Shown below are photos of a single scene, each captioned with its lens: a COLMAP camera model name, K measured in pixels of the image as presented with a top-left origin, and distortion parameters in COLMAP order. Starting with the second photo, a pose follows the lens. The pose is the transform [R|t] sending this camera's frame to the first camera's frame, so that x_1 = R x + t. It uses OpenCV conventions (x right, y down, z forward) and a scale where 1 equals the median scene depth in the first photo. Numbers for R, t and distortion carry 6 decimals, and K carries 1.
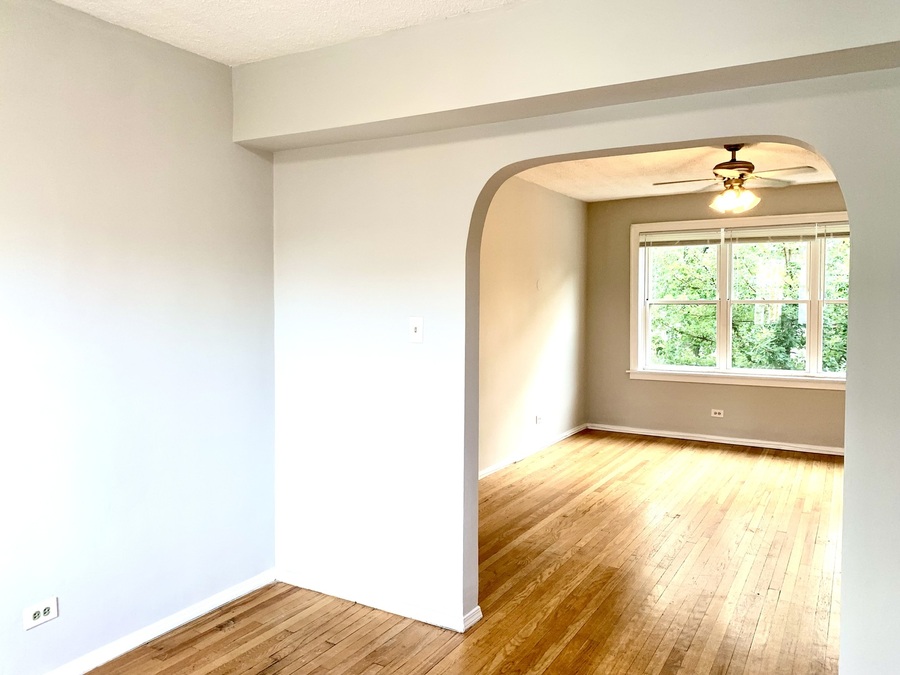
lens RADIAL K [[675.7, 0, 450.0], [0, 675.7, 337.5], [0, 0, 1]] dist [-0.001619, -0.003633]
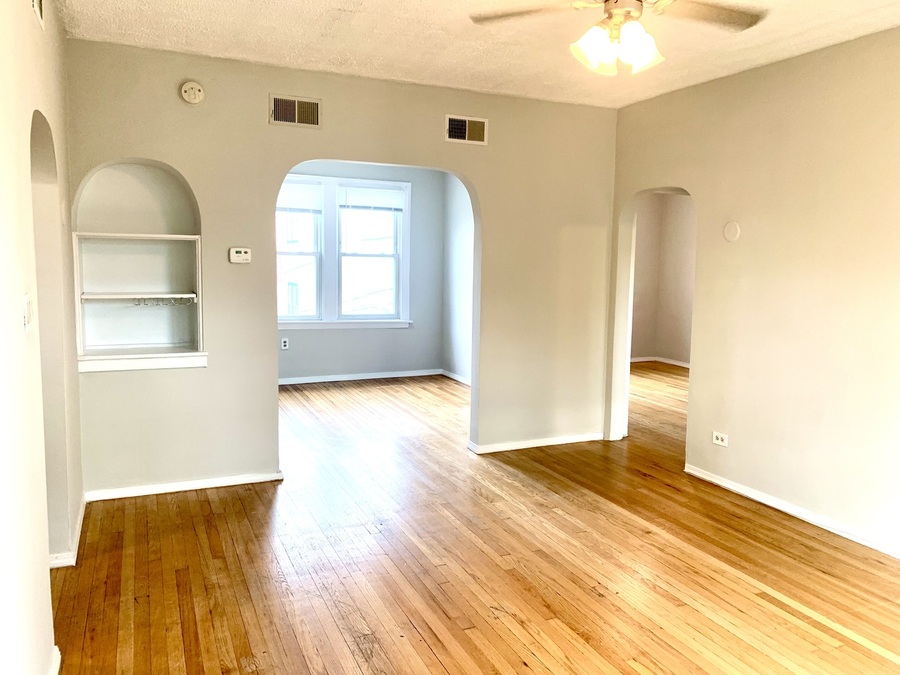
lens RADIAL K [[675.7, 0, 450.0], [0, 675.7, 337.5], [0, 0, 1]] dist [-0.001619, -0.003633]
pose [[-0.563598, 0.085216, -0.821642, 0.616429], [-0.068740, 0.986376, 0.149453, -0.039598], [0.823184, 0.140711, -0.550062, 0.807301]]
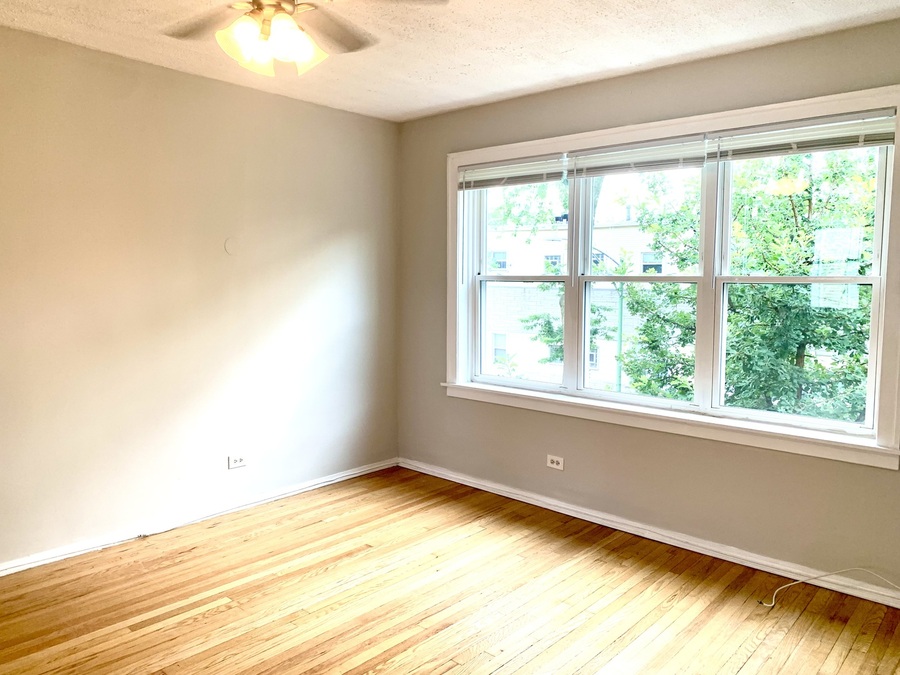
lens RADIAL K [[675.7, 0, 450.0], [0, 675.7, 337.5], [0, 0, 1]] dist [-0.001619, -0.003633]
pose [[0.981032, 0.025204, -0.192202, 0.426148], [-0.018005, 0.999073, 0.039108, -0.021994], [0.193009, -0.034906, 0.980576, 0.400237]]
